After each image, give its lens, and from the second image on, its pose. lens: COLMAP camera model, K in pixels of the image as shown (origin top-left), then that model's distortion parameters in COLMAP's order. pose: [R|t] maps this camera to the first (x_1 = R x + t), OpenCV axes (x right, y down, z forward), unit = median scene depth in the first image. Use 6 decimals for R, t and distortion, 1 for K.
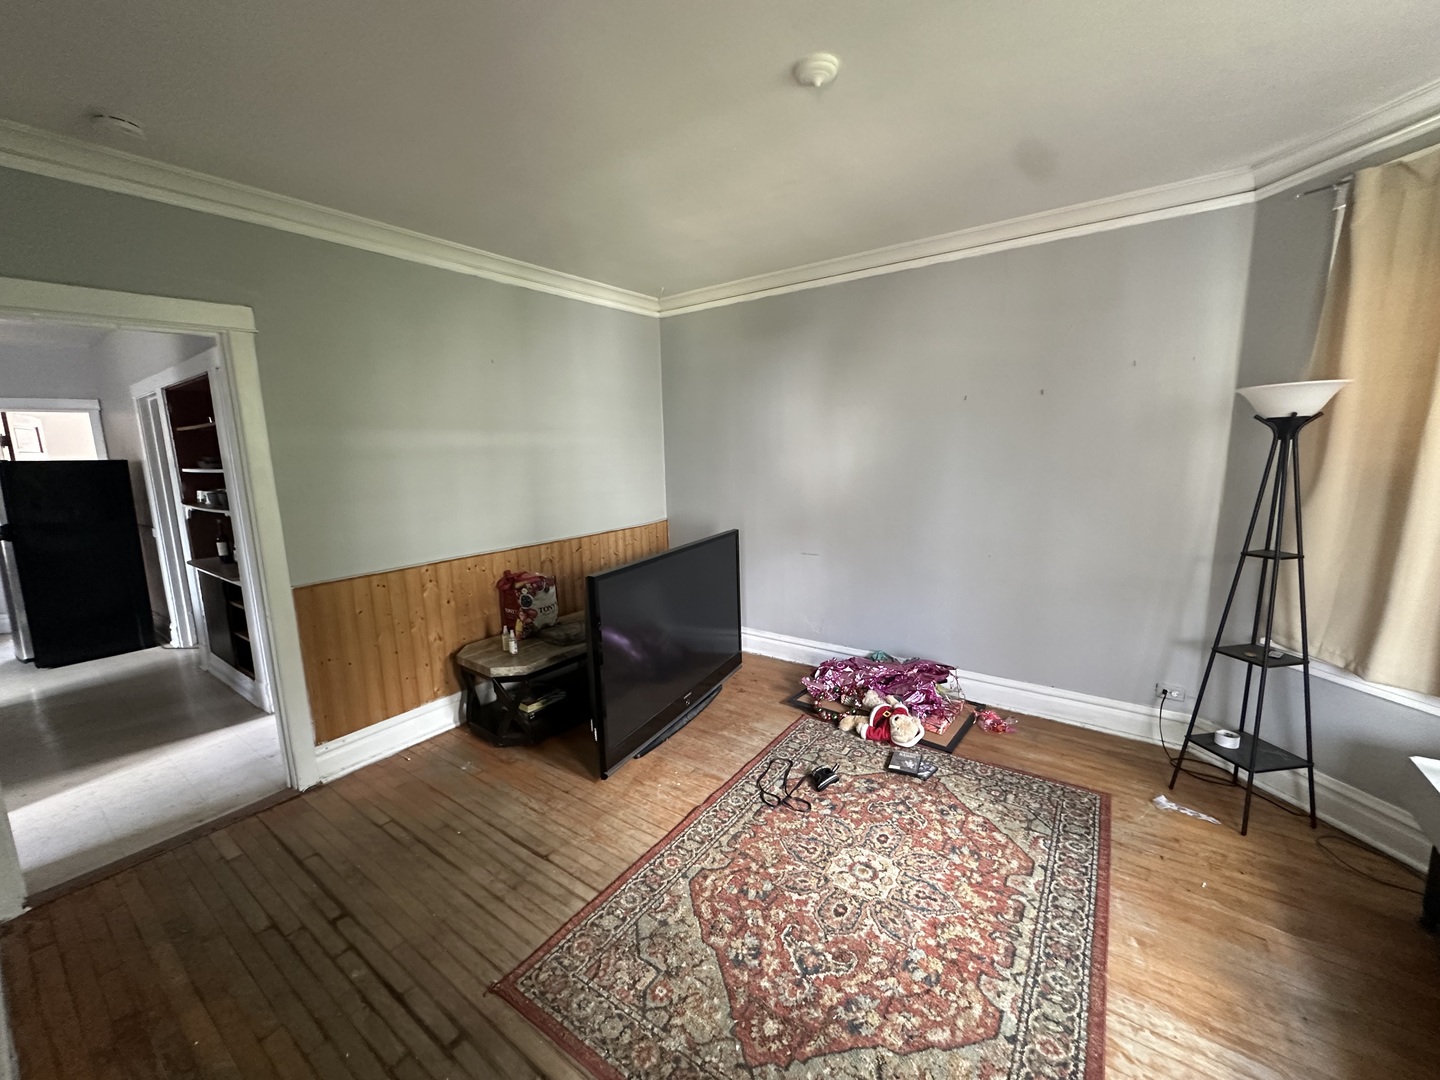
lens RADIAL K [[575.0, 0, 720.0], [0, 575.0, 540.0], [0, 0, 1]] dist [-0.004353, 0.000448]
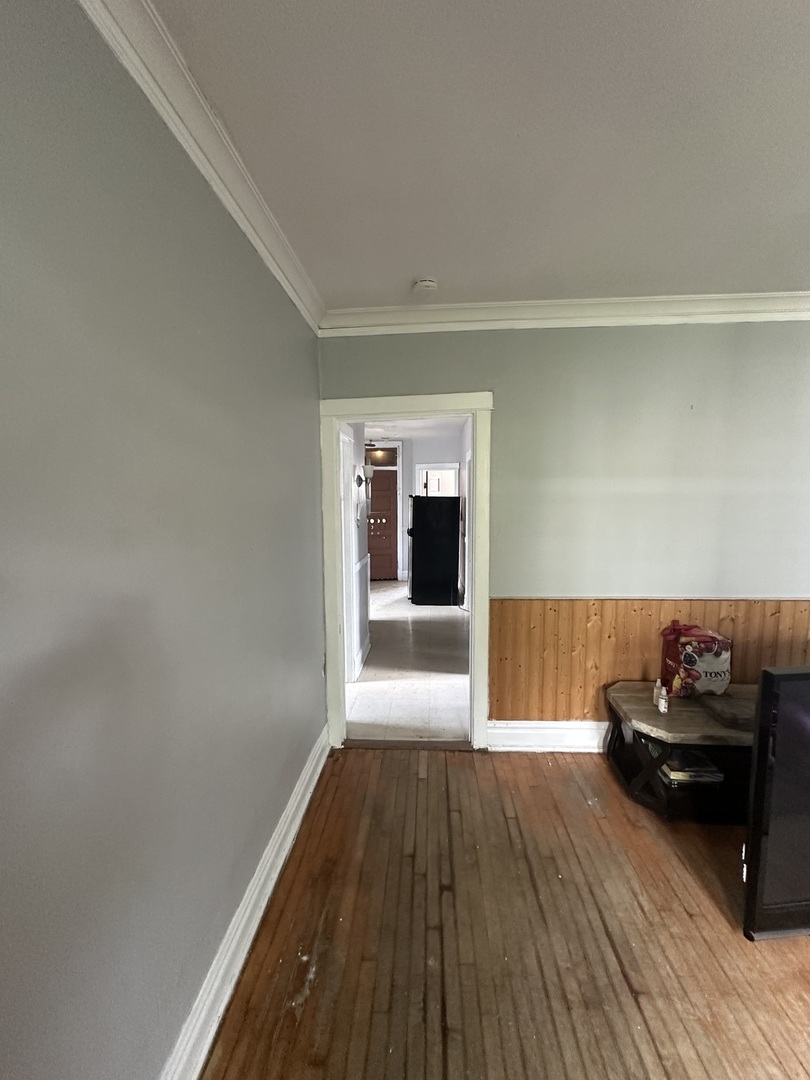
lens RADIAL K [[431.3, 0, 405.0], [0, 431.3, 540.0], [0, 0, 1]] dist [-0.004353, 0.000448]
pose [[0.540984, 0.104428, -0.834524, -0.027103], [-0.142049, 0.989351, 0.031718, -0.045615], [0.828950, 0.101384, 0.550058, 0.234215]]
